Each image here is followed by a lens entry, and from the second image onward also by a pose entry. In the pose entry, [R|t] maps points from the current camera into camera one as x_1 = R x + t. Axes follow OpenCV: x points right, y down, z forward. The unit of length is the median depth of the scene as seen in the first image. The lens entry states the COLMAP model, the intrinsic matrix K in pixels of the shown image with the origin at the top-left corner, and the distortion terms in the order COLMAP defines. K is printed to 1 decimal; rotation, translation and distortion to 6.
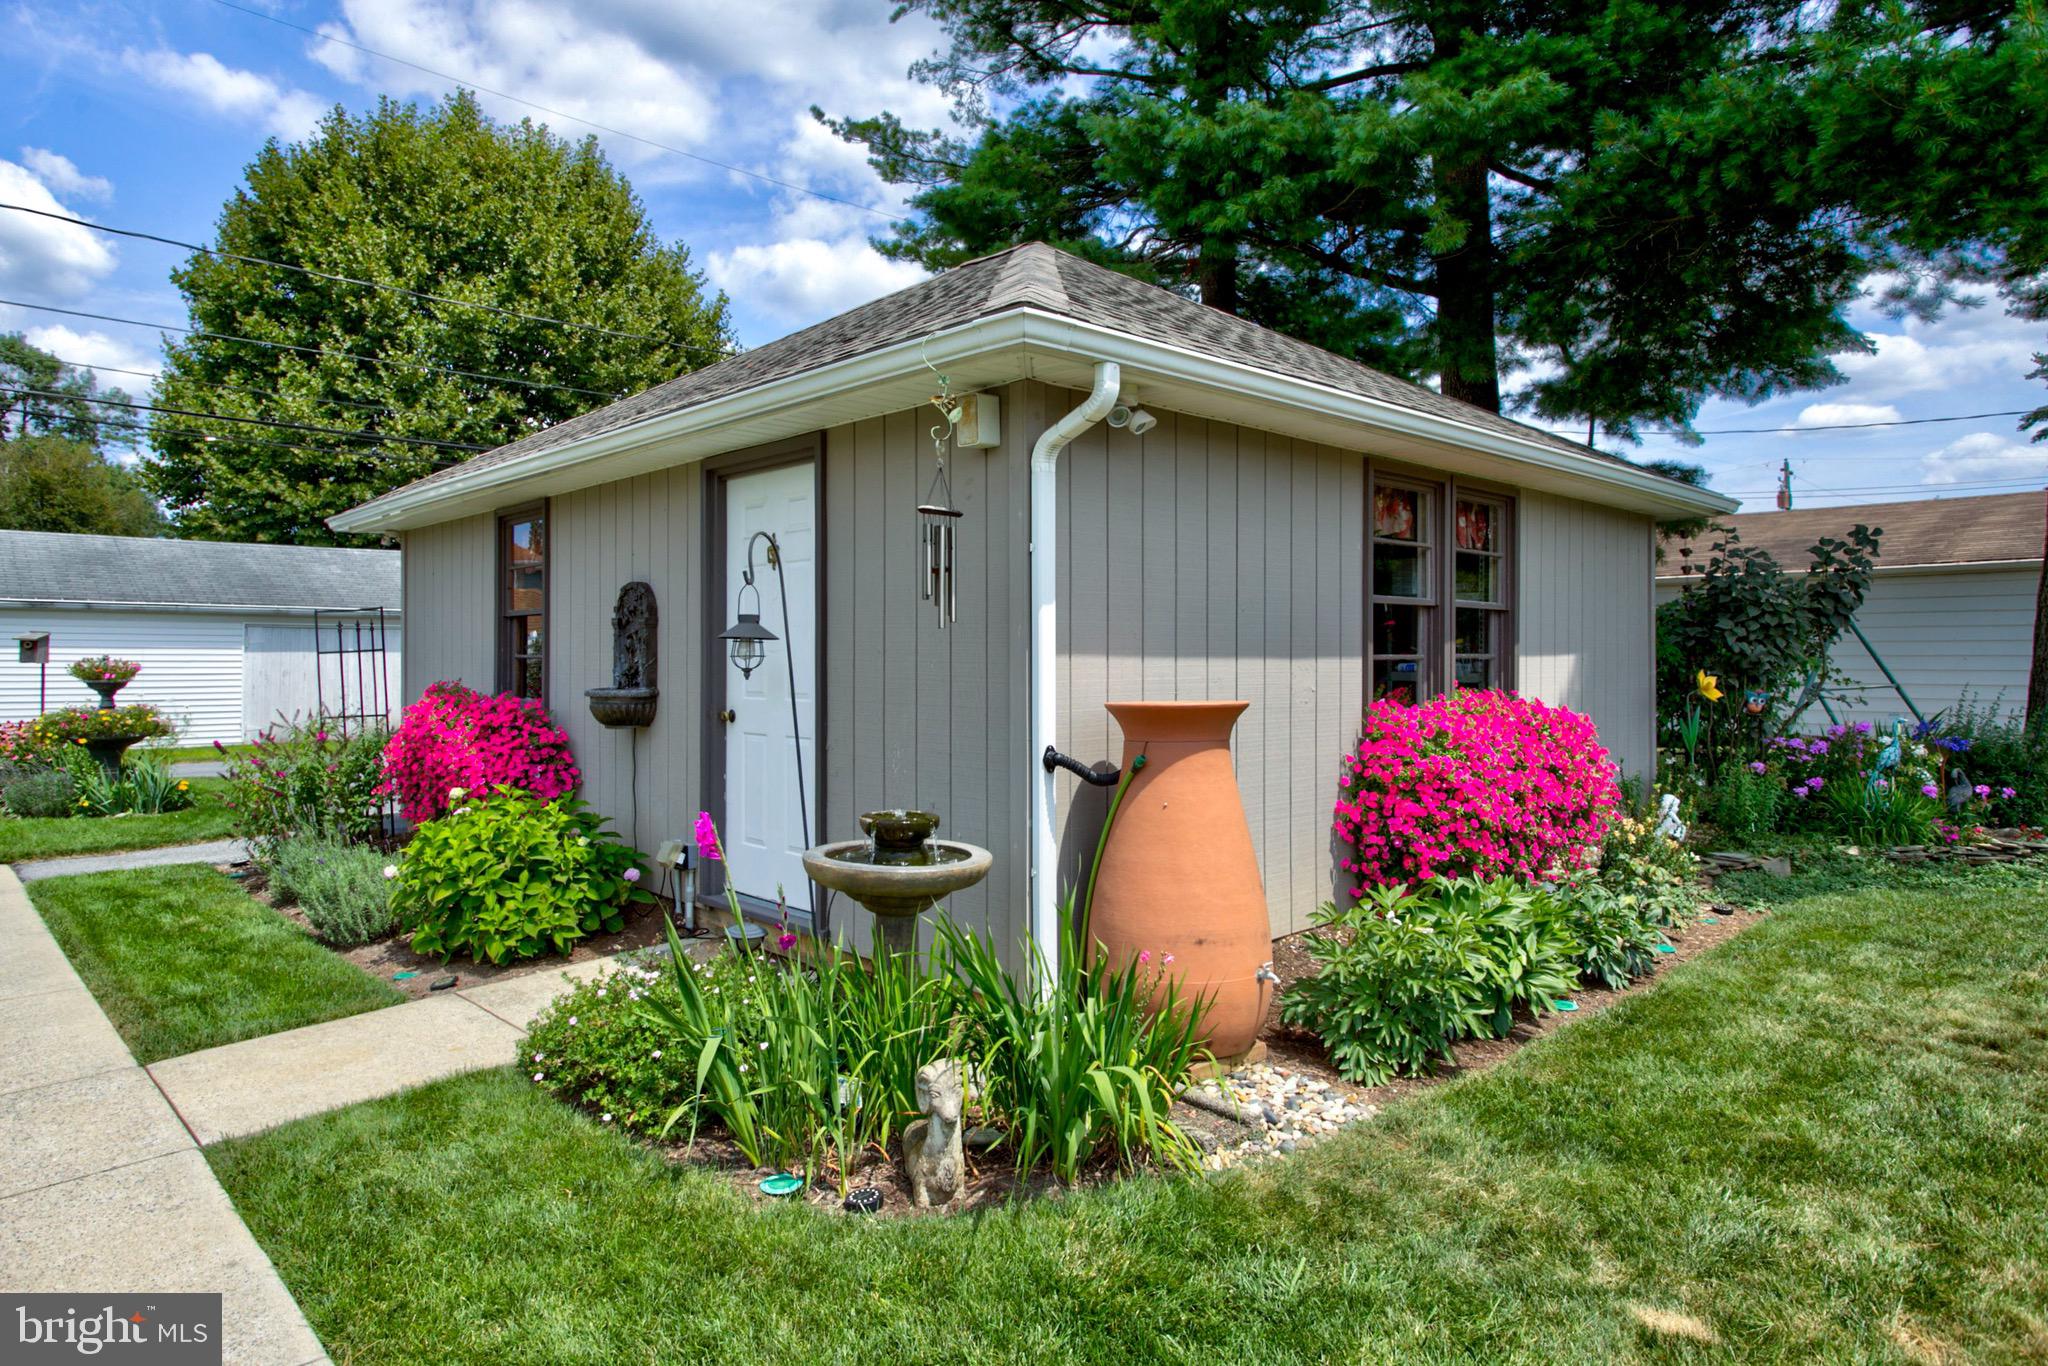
lens RADIAL K [[1195.8, 0, 1020.0], [0, 1195.8, 651.8], [0, 0, 1]] dist [0.003319, 0.000190]
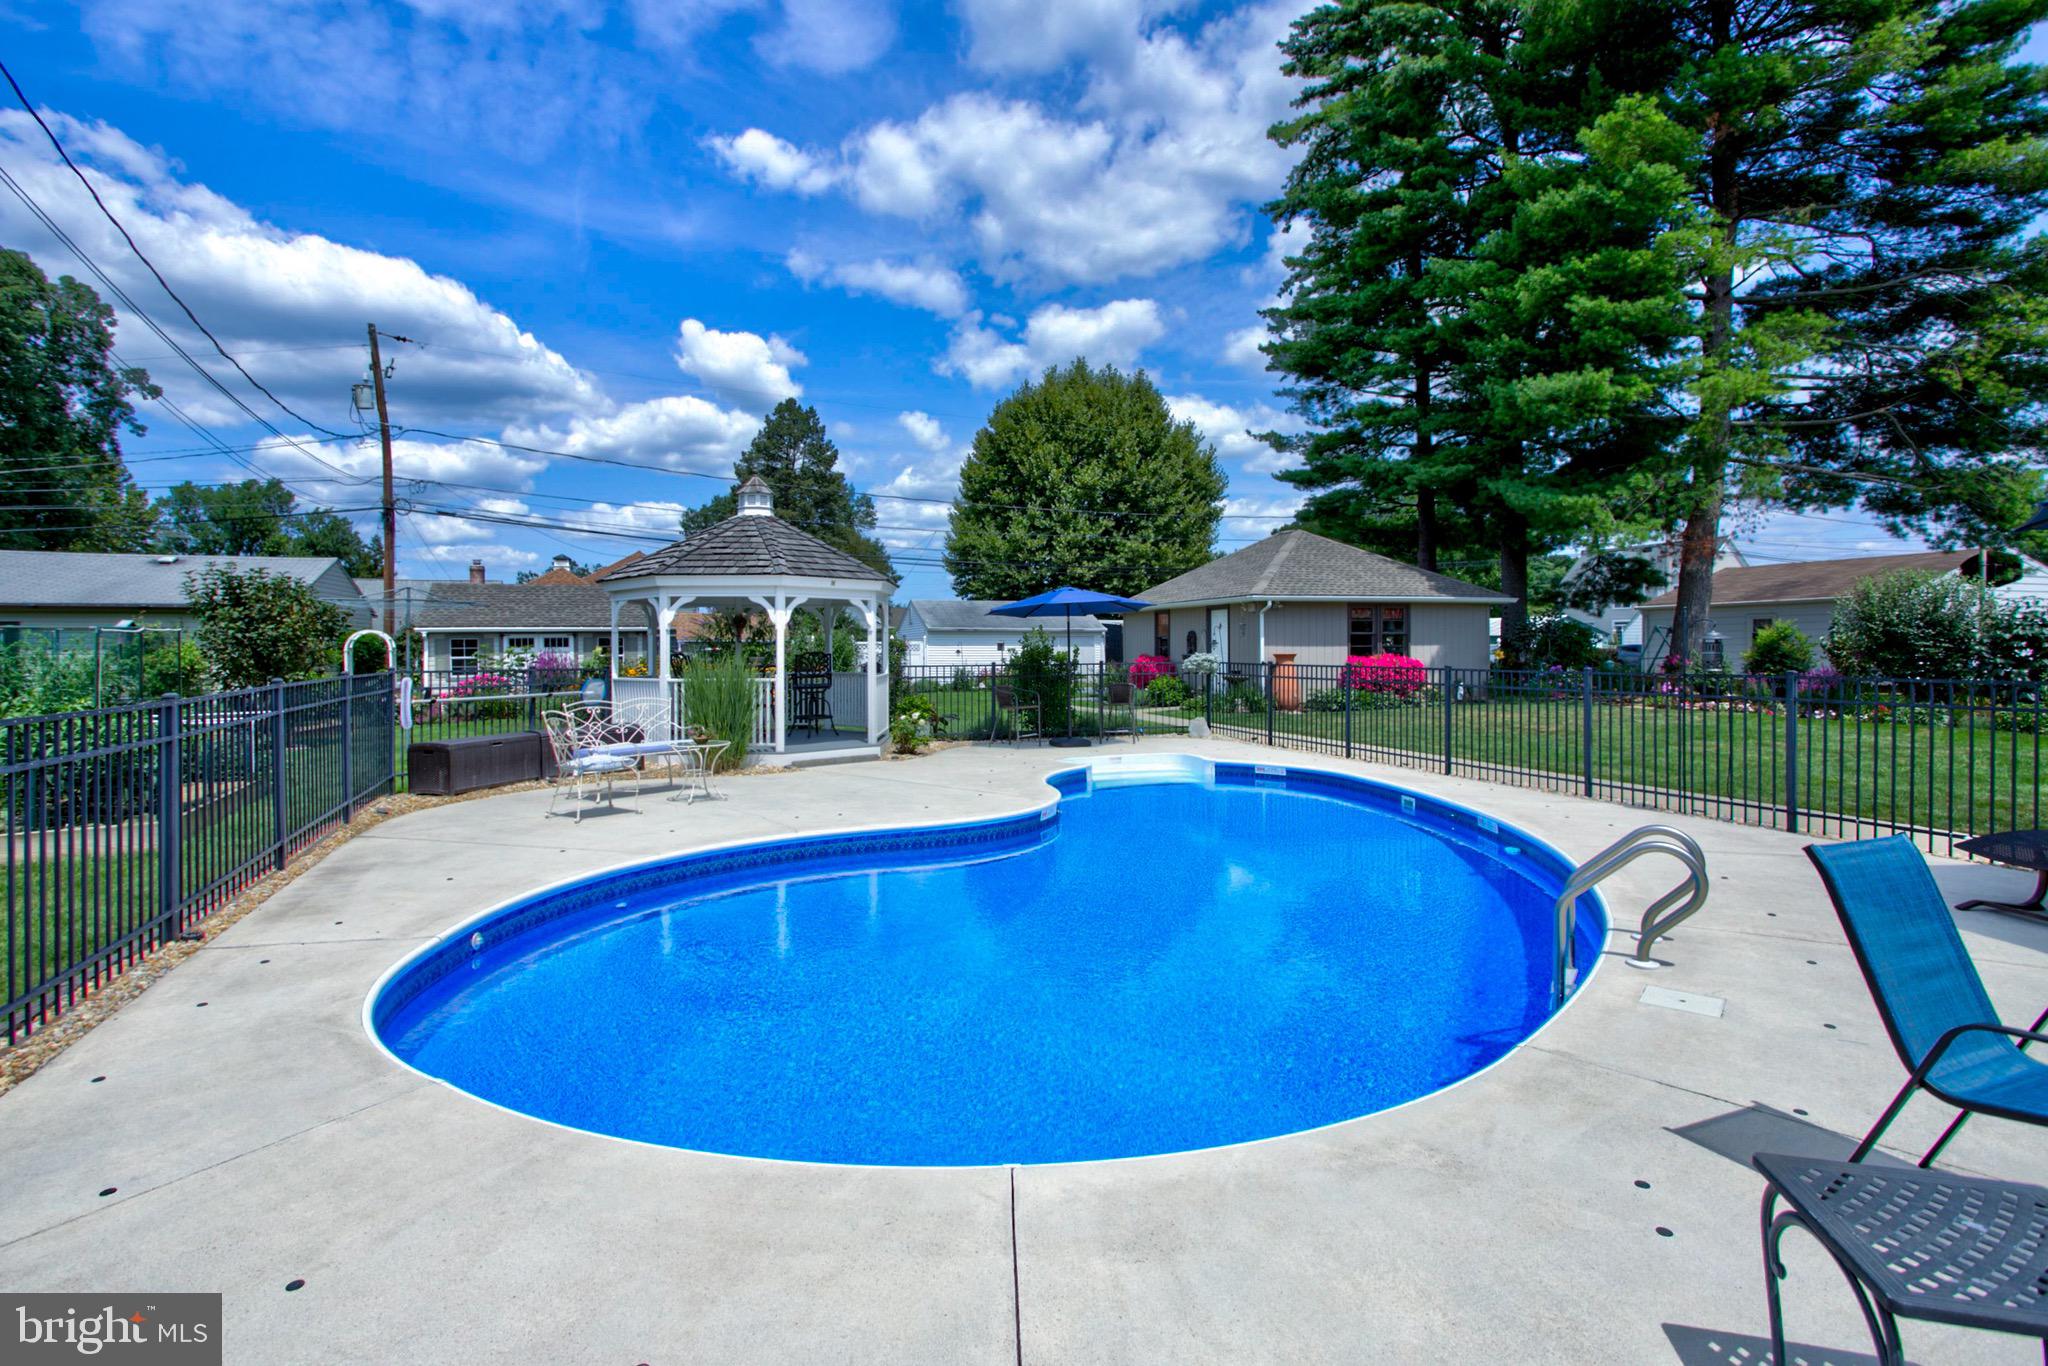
lens RADIAL K [[1007.3, 0, 1010.3], [0, 1007.3, 648.2], [0, 0, 1]] dist [0.014038, 0.000620]
pose [[0.902513, -0.007272, -0.430601, 0.162052], [0.009036, 0.999957, 0.002052, -0.001160], [0.430567, -0.005743, 0.902540, -0.633872]]
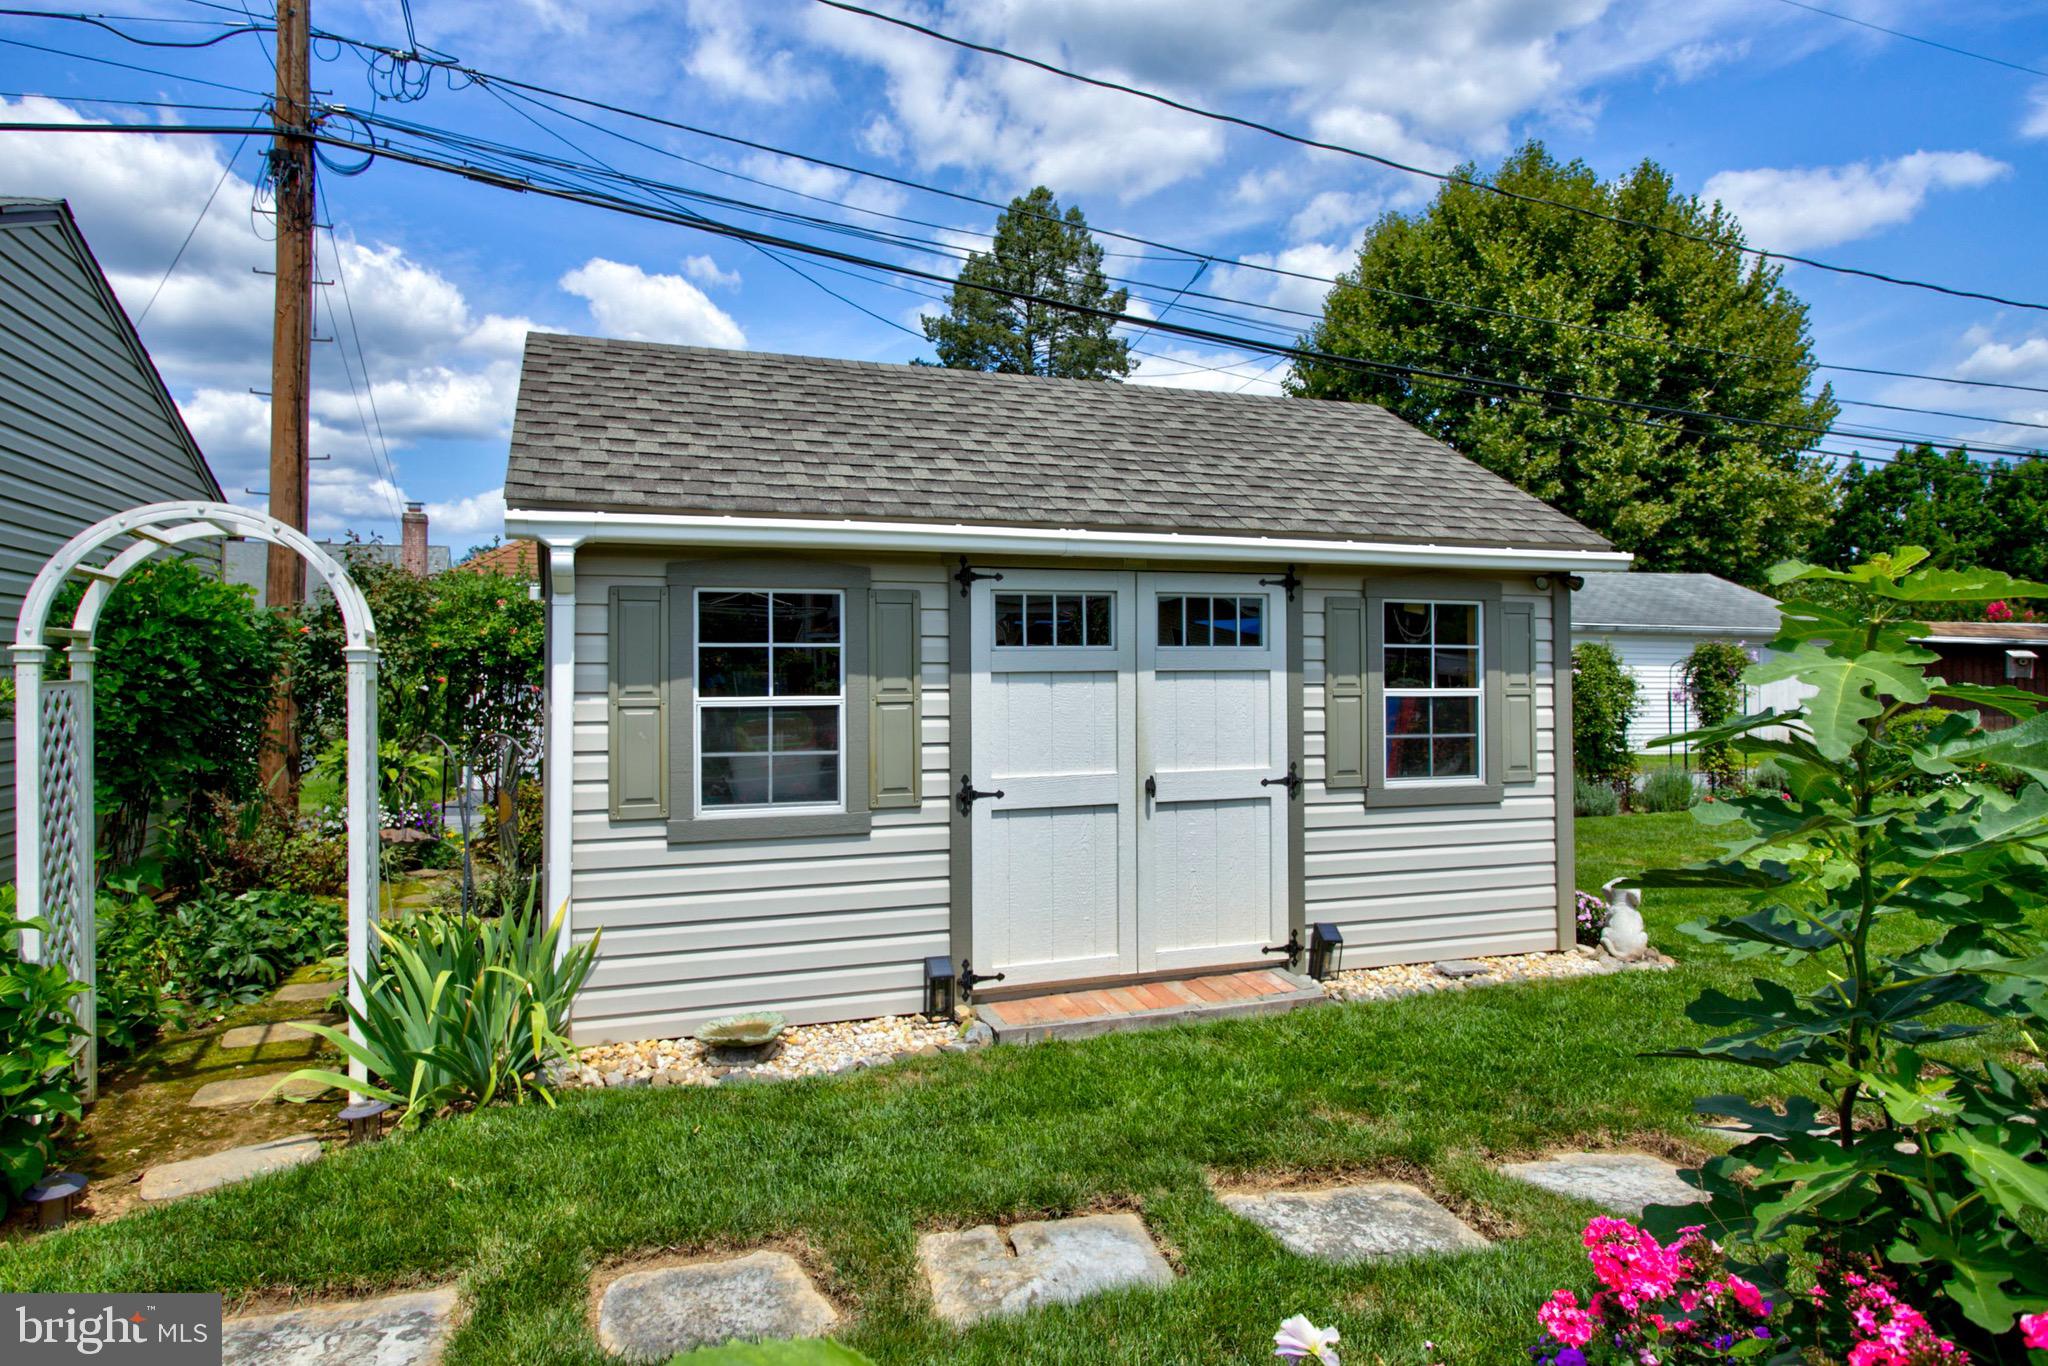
lens RADIAL K [[1195.8, 0, 1020.0], [0, 1195.8, 651.8], [0, 0, 1]] dist [0.003319, 0.000190]
pose [[0.909872, -0.006157, -0.414843, -0.531446], [0.001255, 0.999926, -0.012088, -0.000619], [0.414886, 0.010478, 0.909813, -0.193648]]
